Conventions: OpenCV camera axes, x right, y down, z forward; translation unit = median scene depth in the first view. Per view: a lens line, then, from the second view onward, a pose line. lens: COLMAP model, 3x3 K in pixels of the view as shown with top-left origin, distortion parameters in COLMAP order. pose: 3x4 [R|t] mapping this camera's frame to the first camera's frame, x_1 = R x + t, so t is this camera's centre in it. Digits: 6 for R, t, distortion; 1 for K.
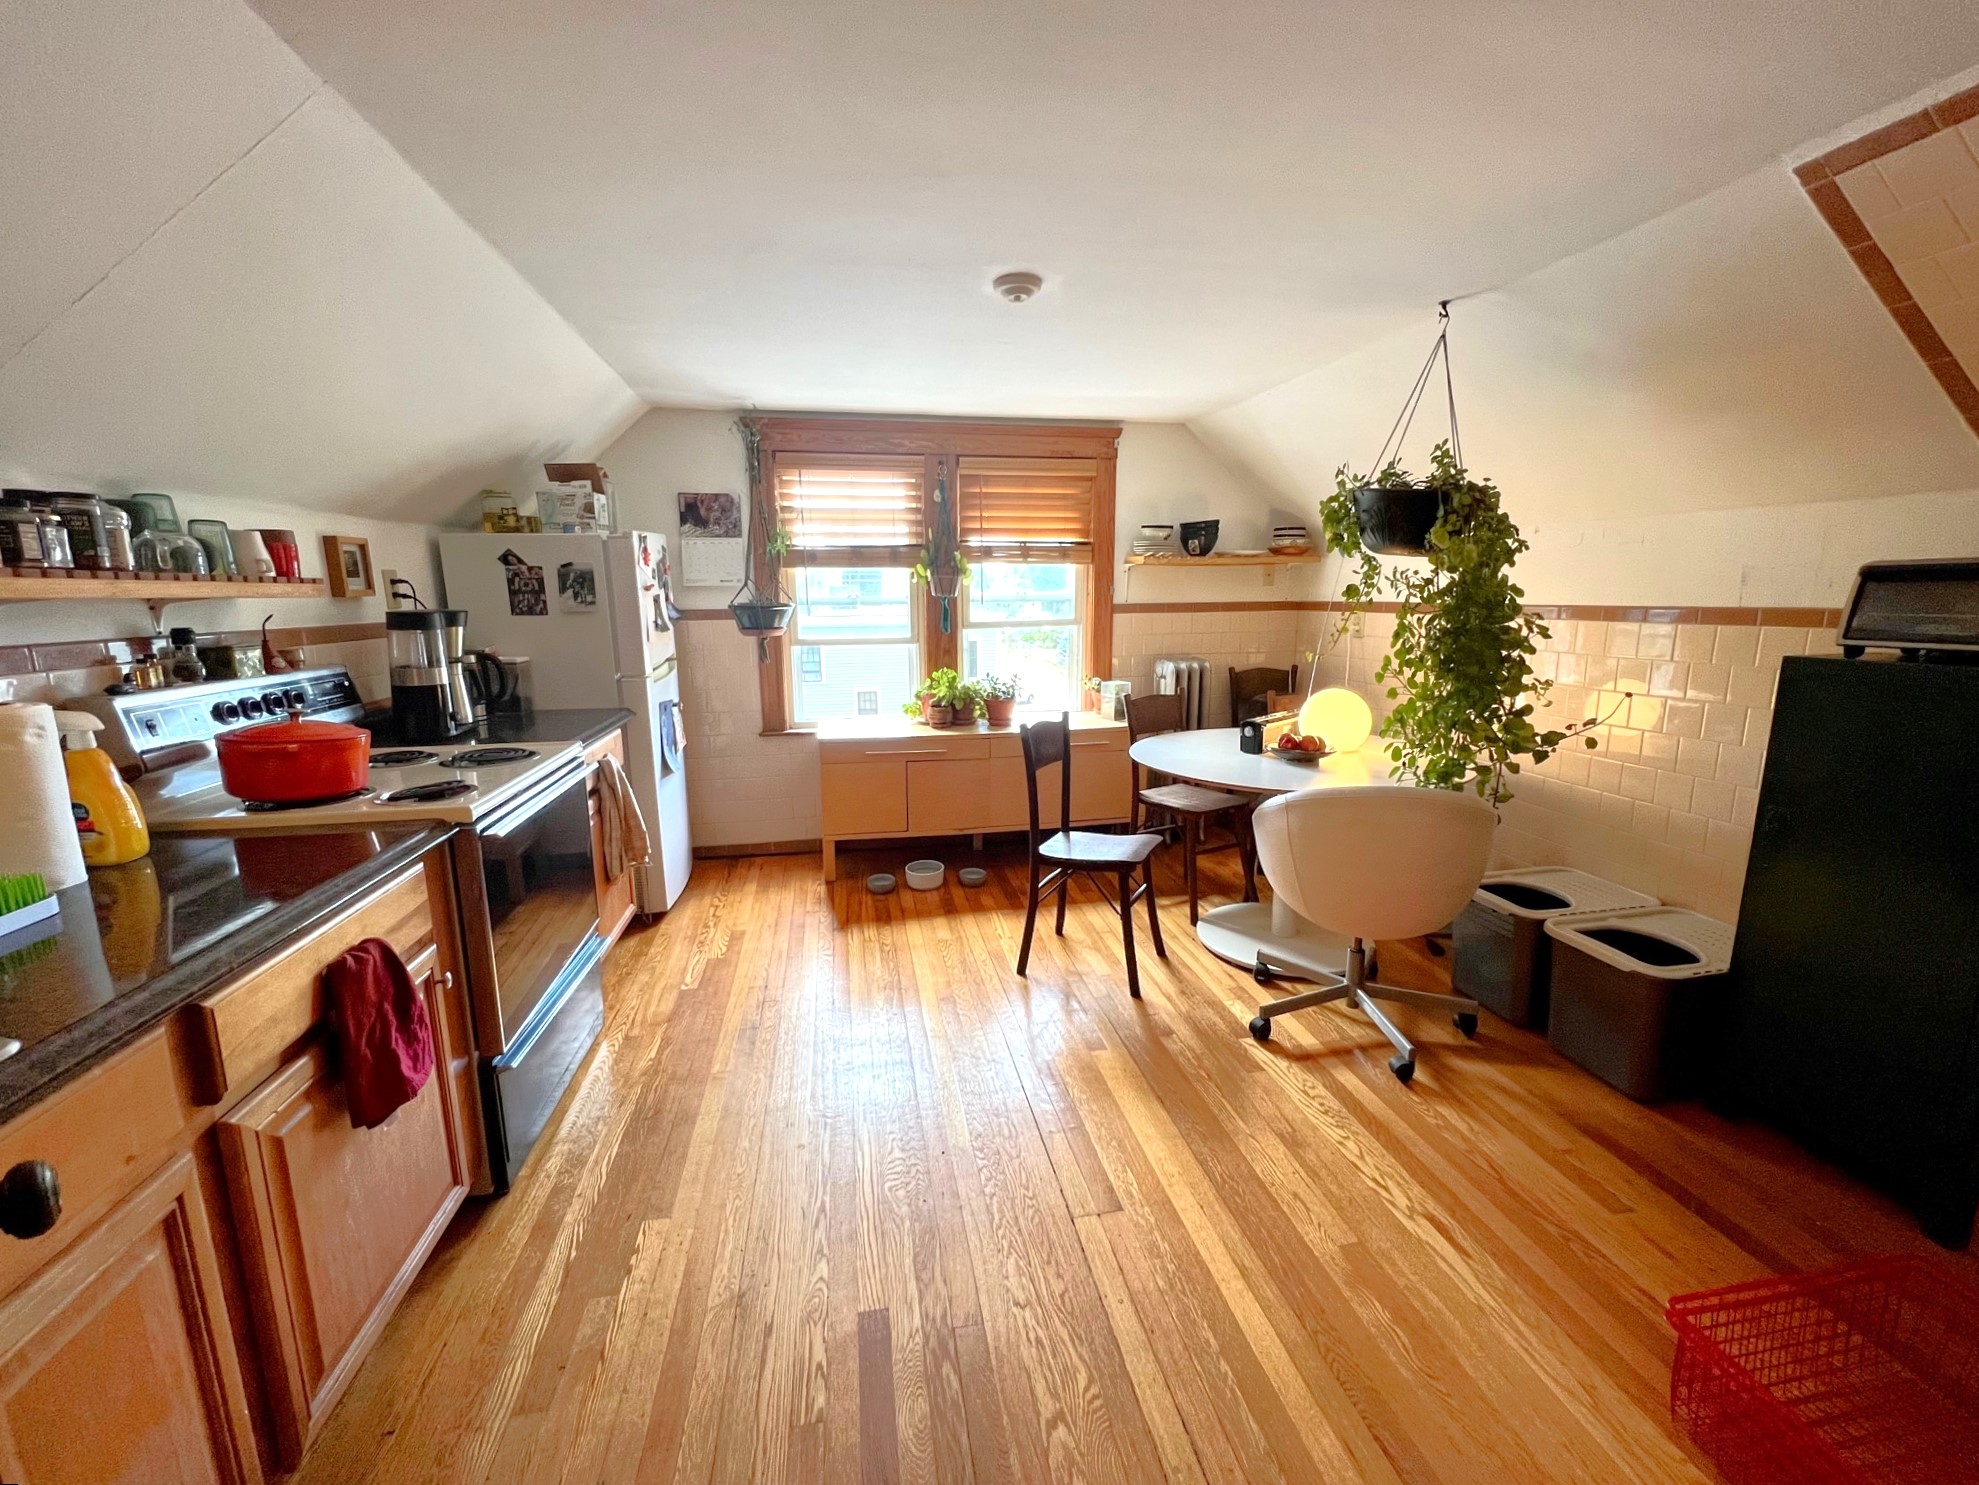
lens RADIAL K [[795.1, 0, 989.5], [0, 795.1, 742.5], [0, 0, 1]] dist [0.002625, 0.000357]
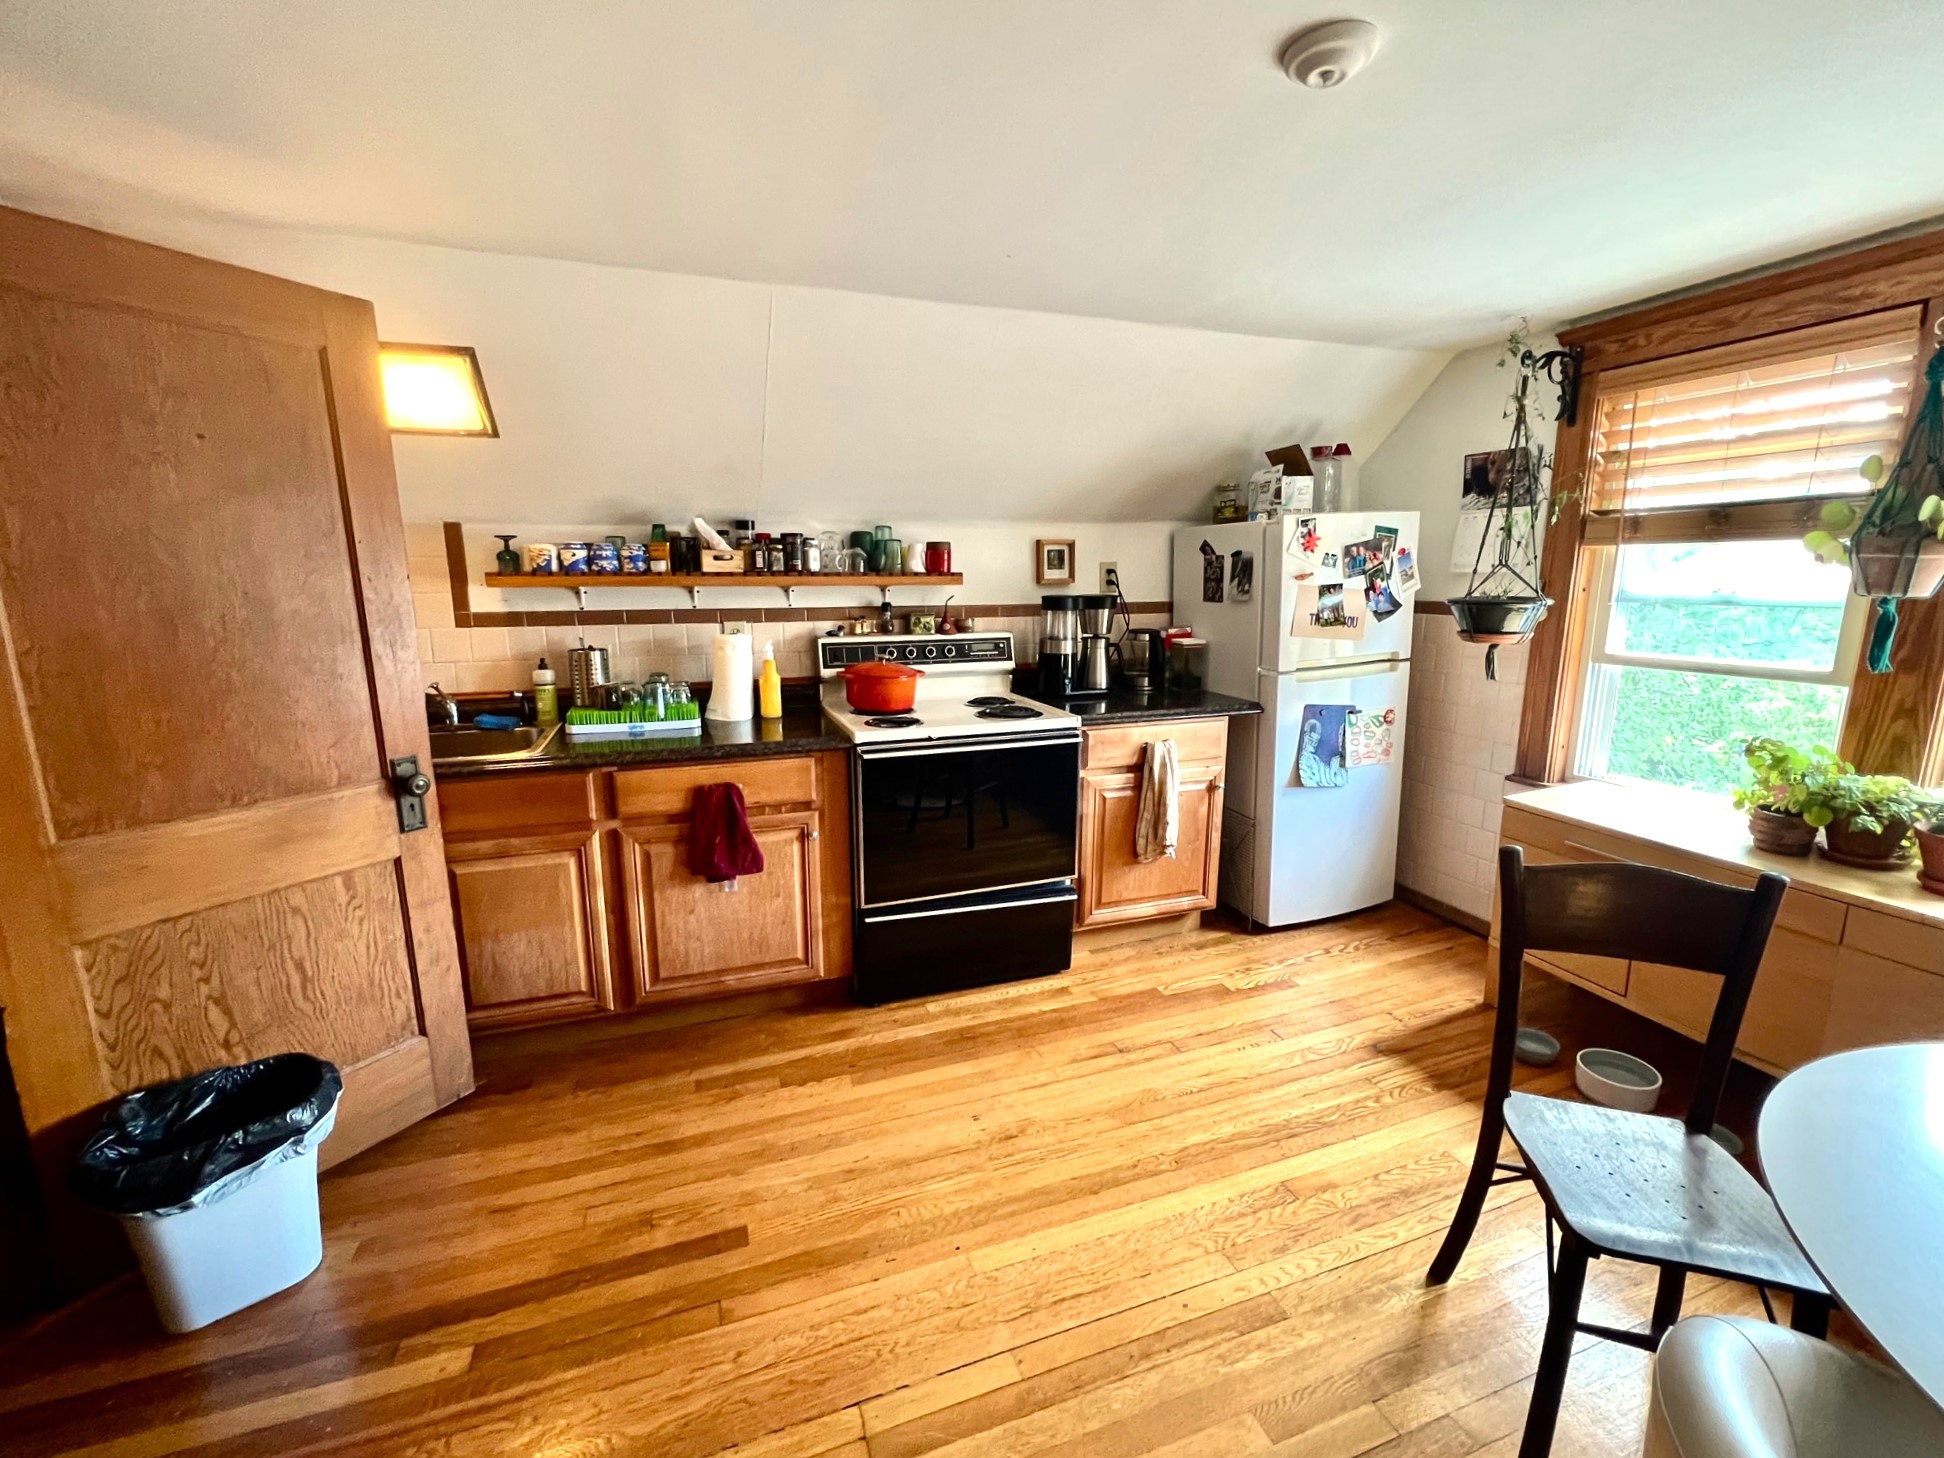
lens RADIAL K [[805.0, 0, 972.0], [0, 805.0, 729.0], [0, 0, 1]] dist [-0.000430, 0.000127]
pose [[0.169067, 0.192342, -0.966655, 0.445688], [-0.181233, 0.970117, 0.161333, -0.110967], [0.968799, 0.147913, 0.198873, 0.503914]]
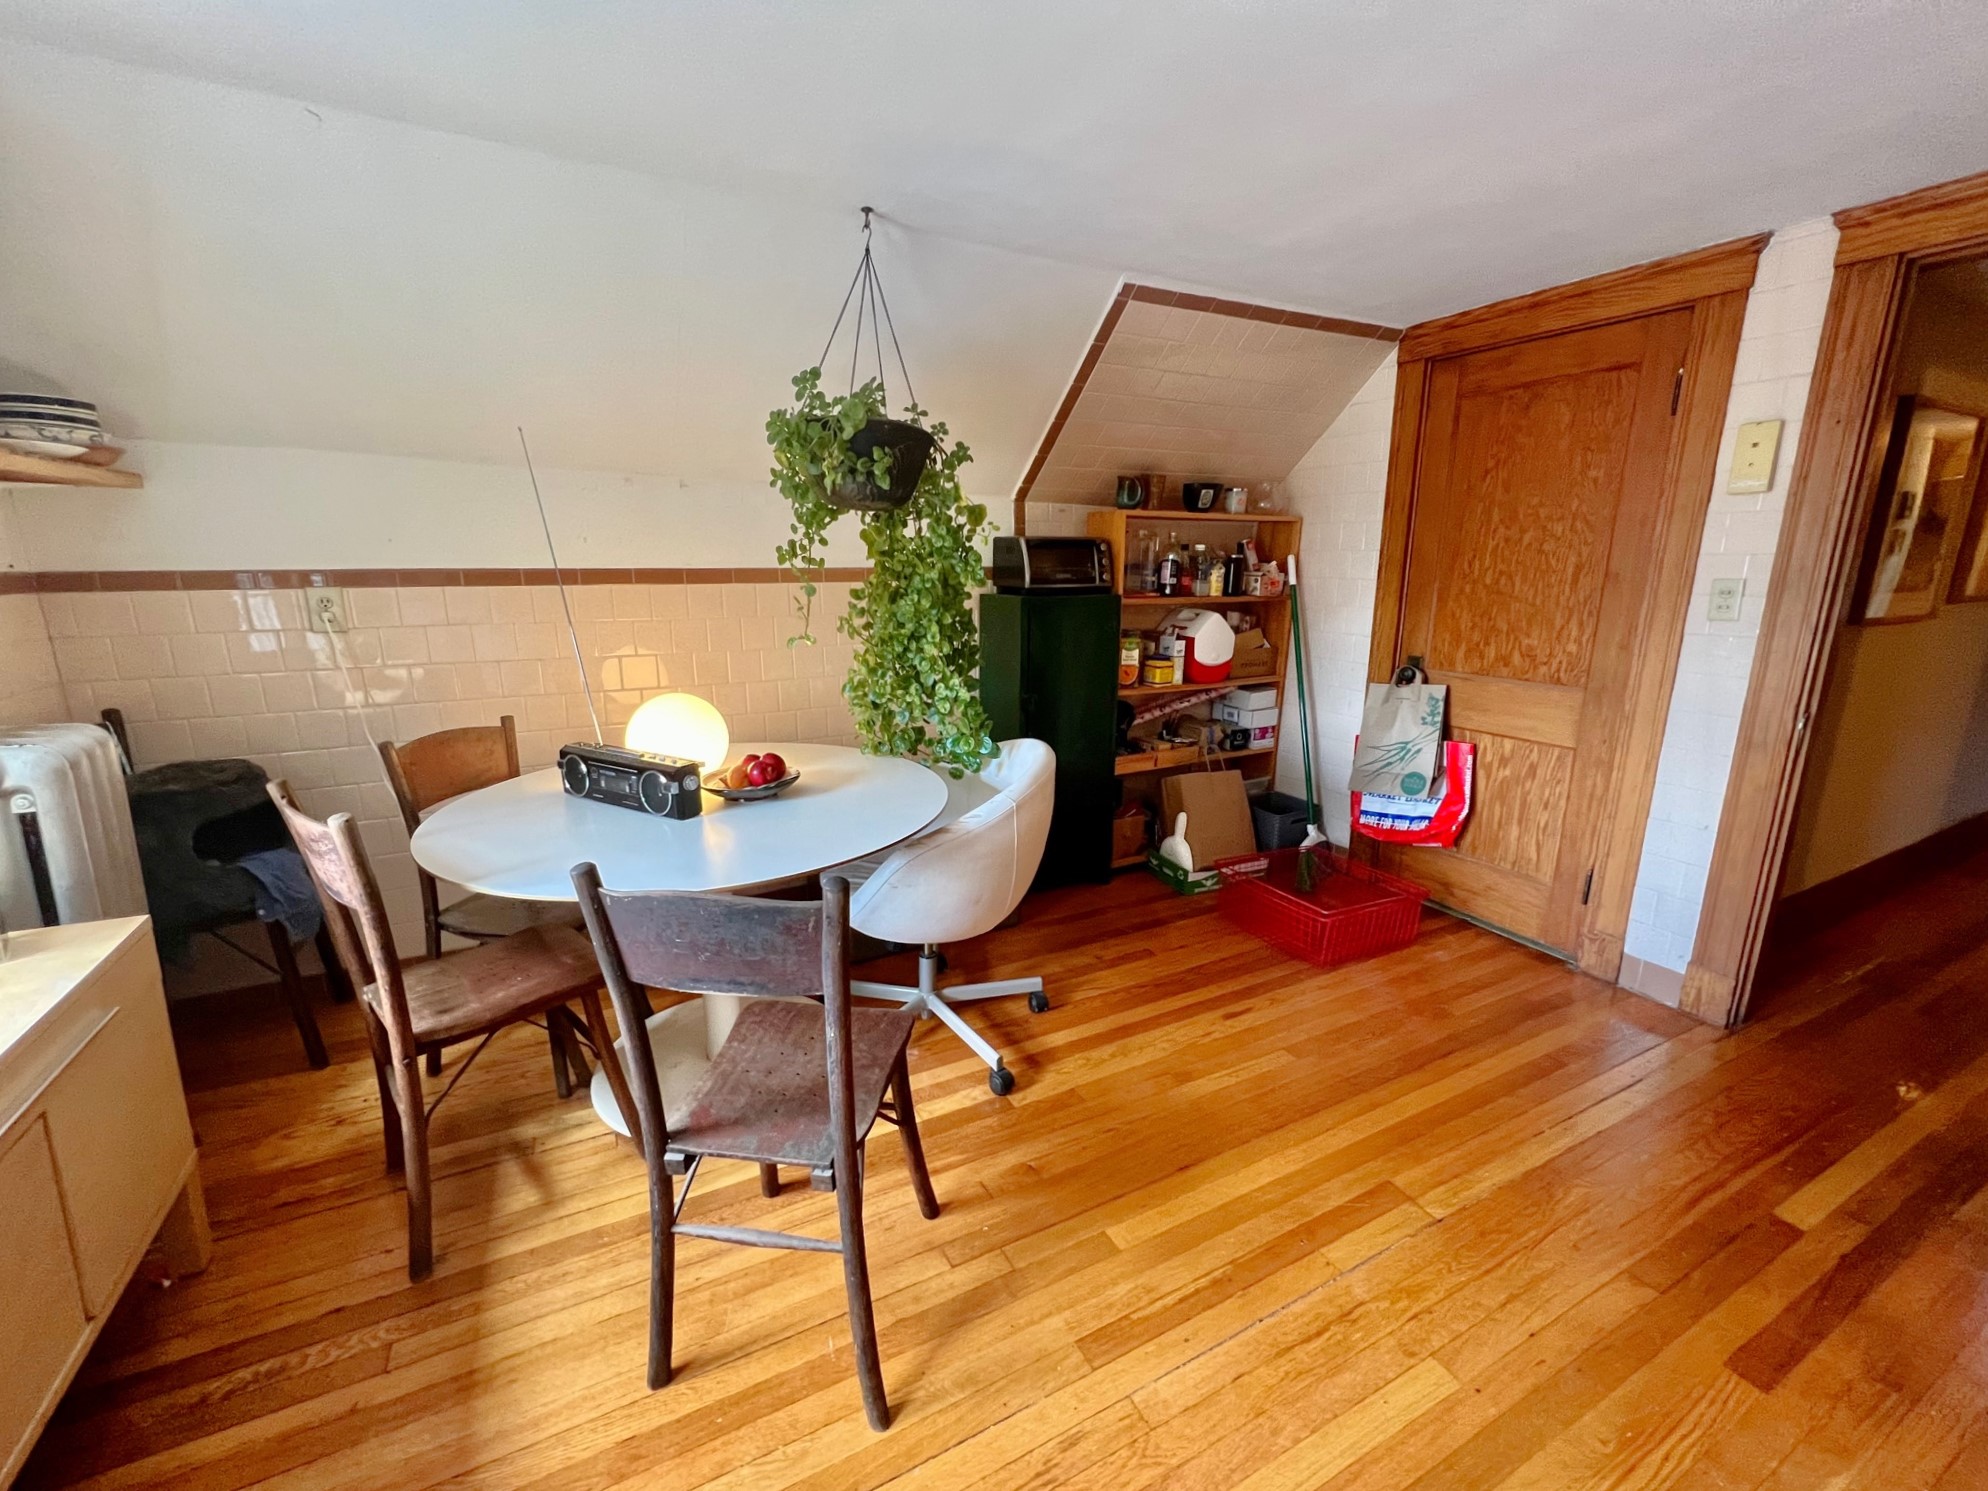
lens RADIAL K [[798.7, 0, 994.0], [0, 798.7, 745.5], [0, 0, 1]] dist [0.002625, 0.000357]
pose [[-0.288218, -0.210844, 0.934064, -0.298921], [0.171907, 0.948216, 0.267083, -0.161166], [-0.942008, 0.237550, -0.237047, 0.934622]]
